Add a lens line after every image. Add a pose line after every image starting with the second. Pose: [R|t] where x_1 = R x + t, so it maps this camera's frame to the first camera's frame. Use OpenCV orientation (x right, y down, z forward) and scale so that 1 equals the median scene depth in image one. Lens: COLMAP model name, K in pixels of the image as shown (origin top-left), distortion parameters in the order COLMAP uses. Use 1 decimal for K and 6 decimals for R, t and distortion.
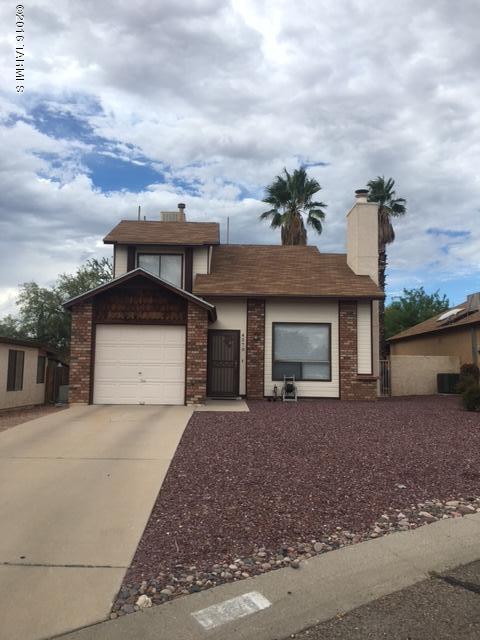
lens RADIAL K [[543.3, 0, 241.6], [0, 543.3, 322.9], [0, 0, 1]] dist [0.054343, -0.079473]
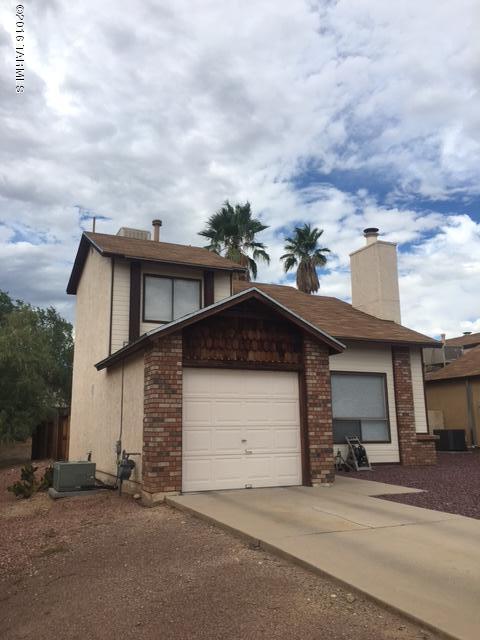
lens RADIAL K [[543.3, 0, 242.3], [0, 543.3, 322.7], [0, 0, 1]] dist [0.054343, -0.079473]
pose [[0.918676, 0.053892, 0.391319, -0.384861], [-0.014840, 0.994659, -0.102146, 0.012431], [-0.394733, 0.088032, 0.914569, 0.303704]]
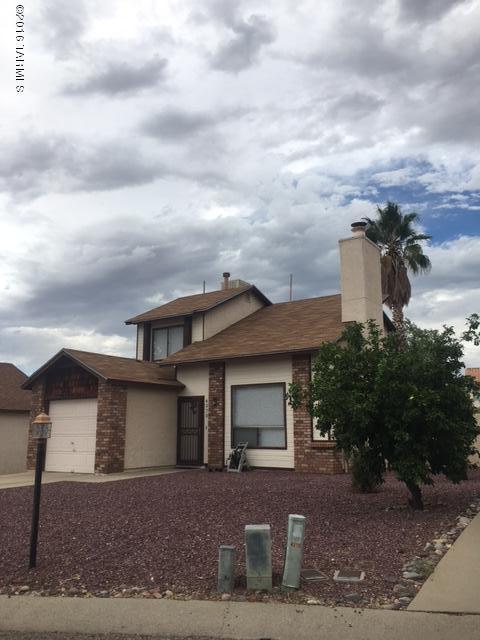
lens RADIAL K [[543.3, 0, 237.7], [0, 543.3, 325.5], [0, 0, 1]] dist [0.054343, -0.079473]
pose [[0.806657, -0.130302, -0.576478, 0.629854], [0.070595, 0.989653, -0.124910, 0.014572], [0.586789, 0.060063, 0.807509, 0.236477]]
